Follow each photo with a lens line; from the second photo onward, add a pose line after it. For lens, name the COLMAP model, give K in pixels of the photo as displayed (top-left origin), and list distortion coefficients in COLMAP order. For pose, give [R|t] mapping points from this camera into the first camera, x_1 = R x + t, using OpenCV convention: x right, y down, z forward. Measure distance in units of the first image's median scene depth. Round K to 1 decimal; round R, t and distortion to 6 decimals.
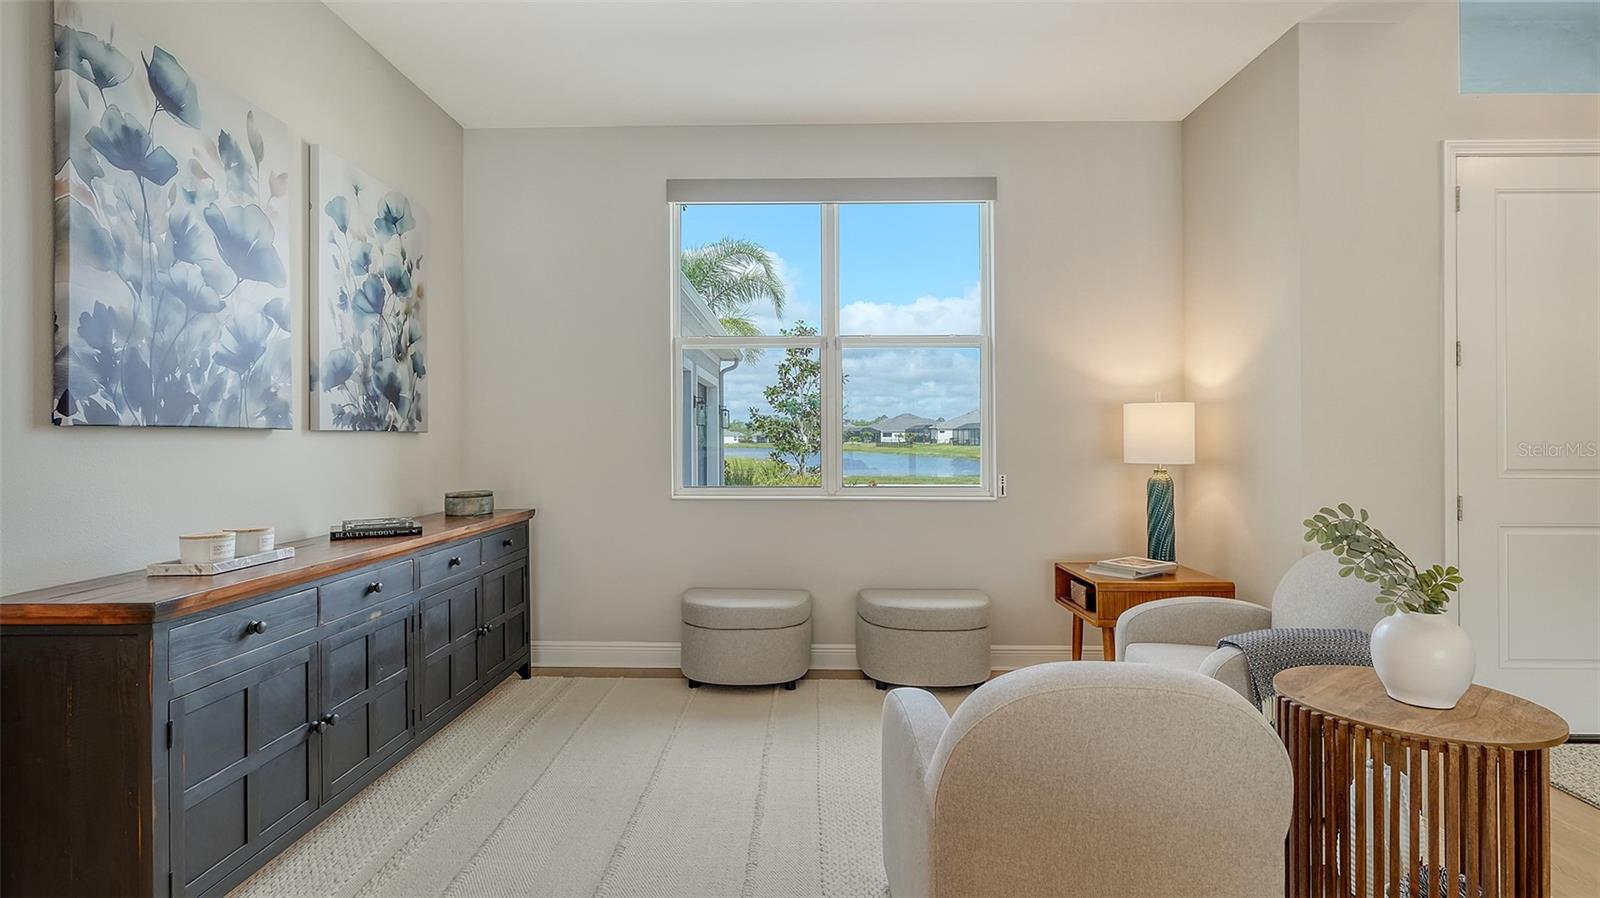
lens RADIAL K [[802.0, 0, 784.3], [0, 802.0, 418.6], [0, 0, 1]] dist [0.002781, -0.000824]
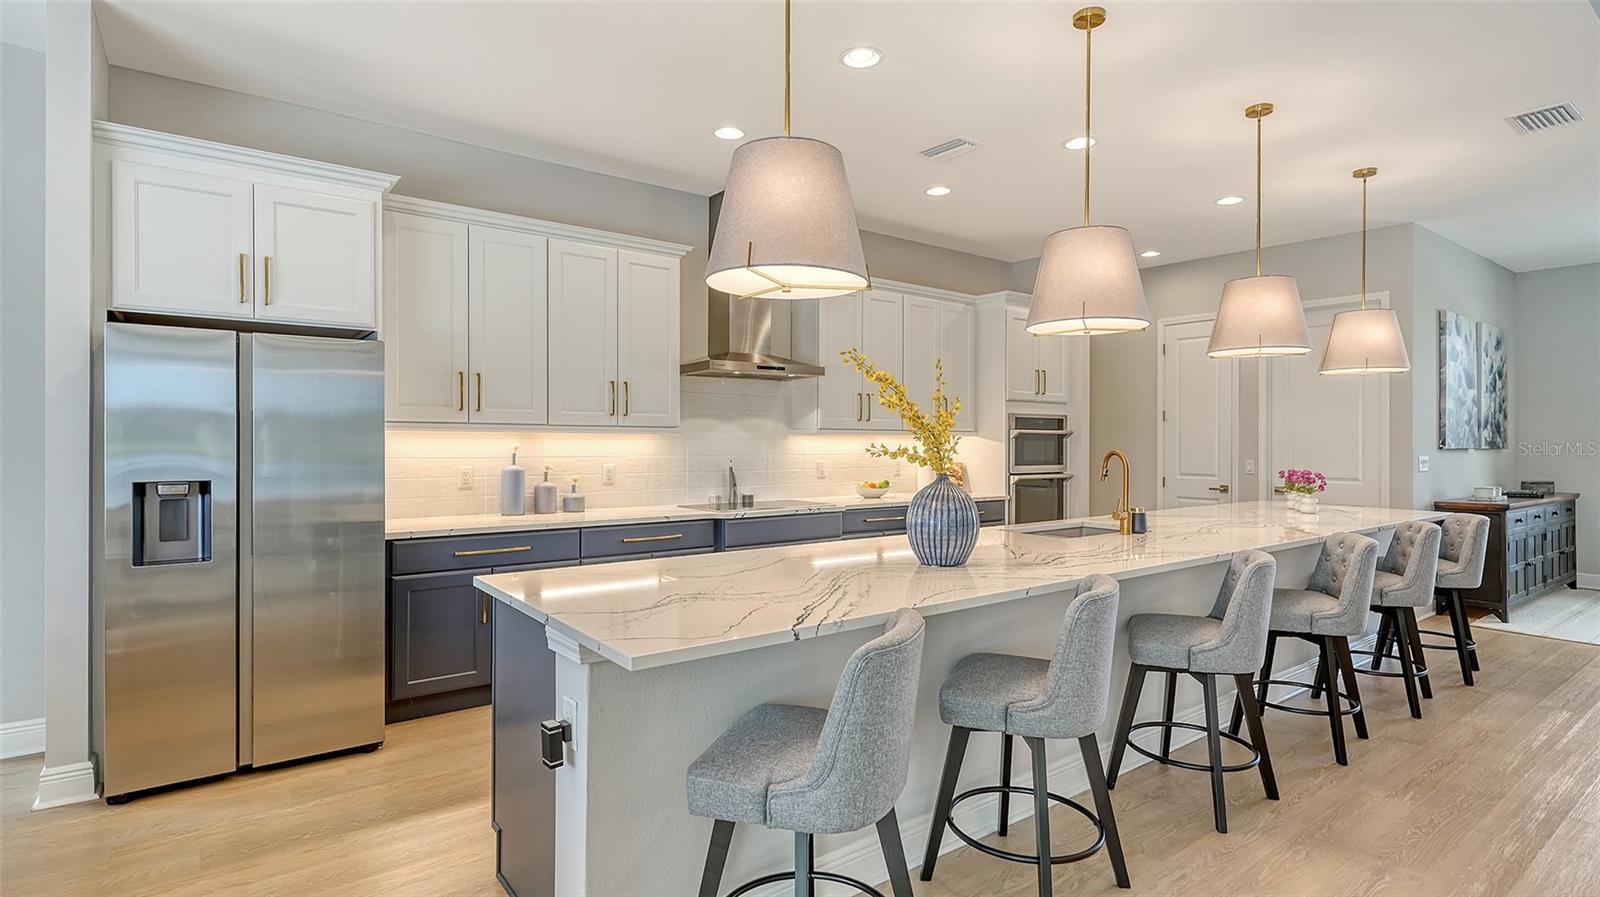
lens RADIAL K [[802.0, 0, 794.8], [0, 802.0, 443.5], [0, 0, 1]] dist [0.002781, -0.000824]
pose [[0.627206, 0.004294, -0.778841, -0.030051], [0.015151, 0.999728, 0.017713, -0.066286], [0.778706, -0.022910, 0.626971, -1.824373]]
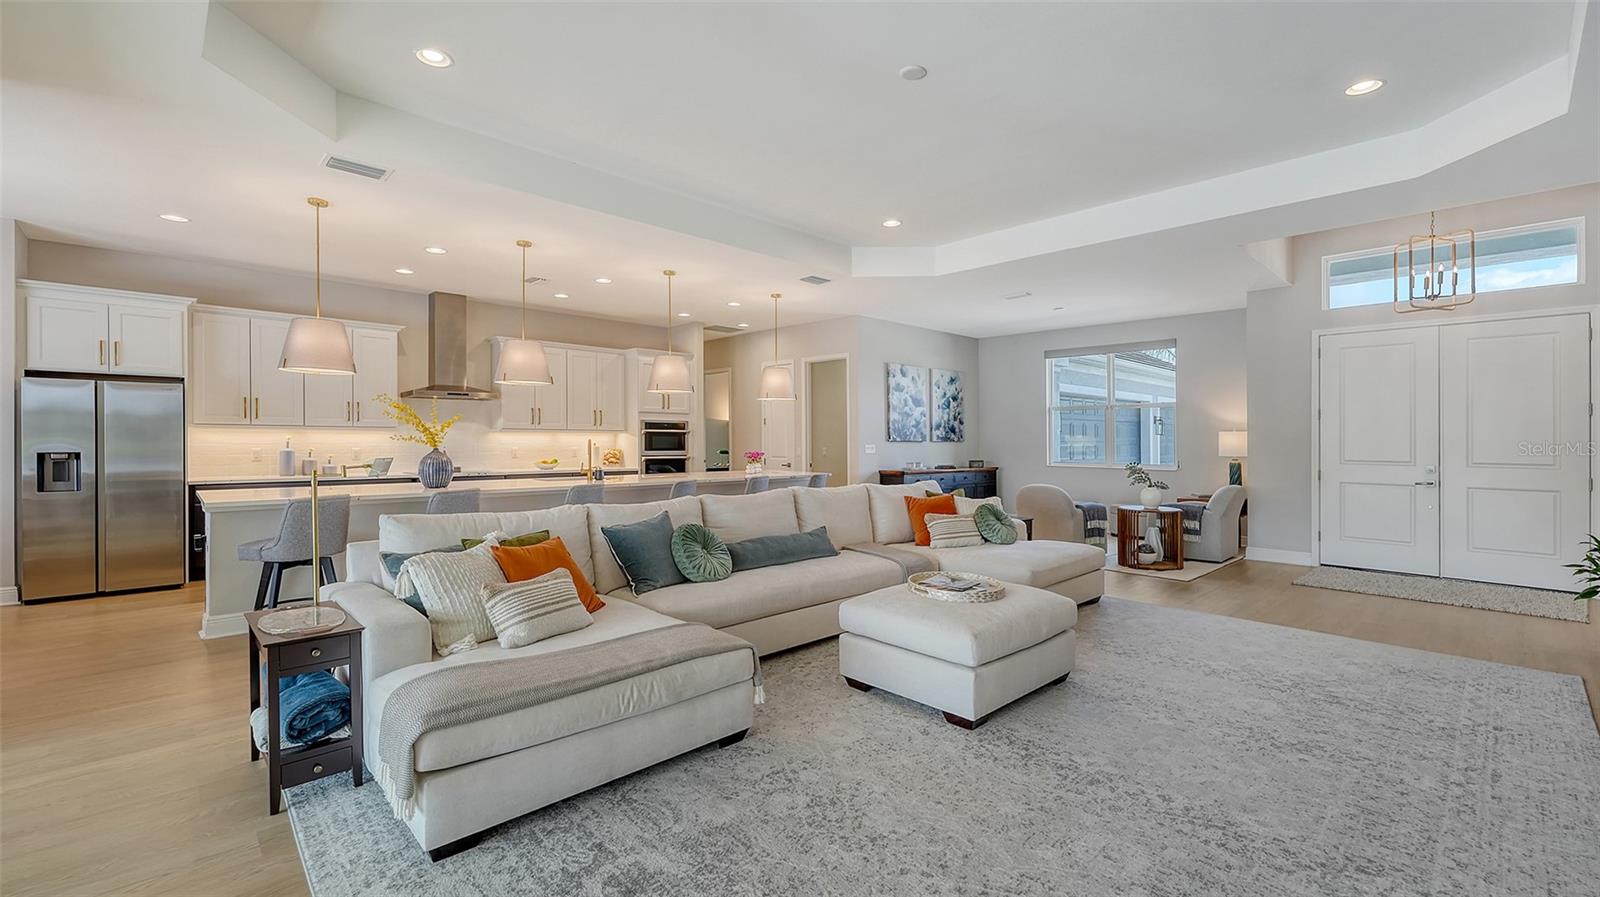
lens RADIAL K [[665.6, 0, 791.0], [0, 665.6, 444.4], [0, 0, 1]] dist [0.002356, -0.001150]
pose [[0.712544, 0.008337, -0.701577, 1.146782], [0.012059, 0.999636, 0.024126, -0.054797], [0.701523, -0.025651, 0.712185, -1.712584]]
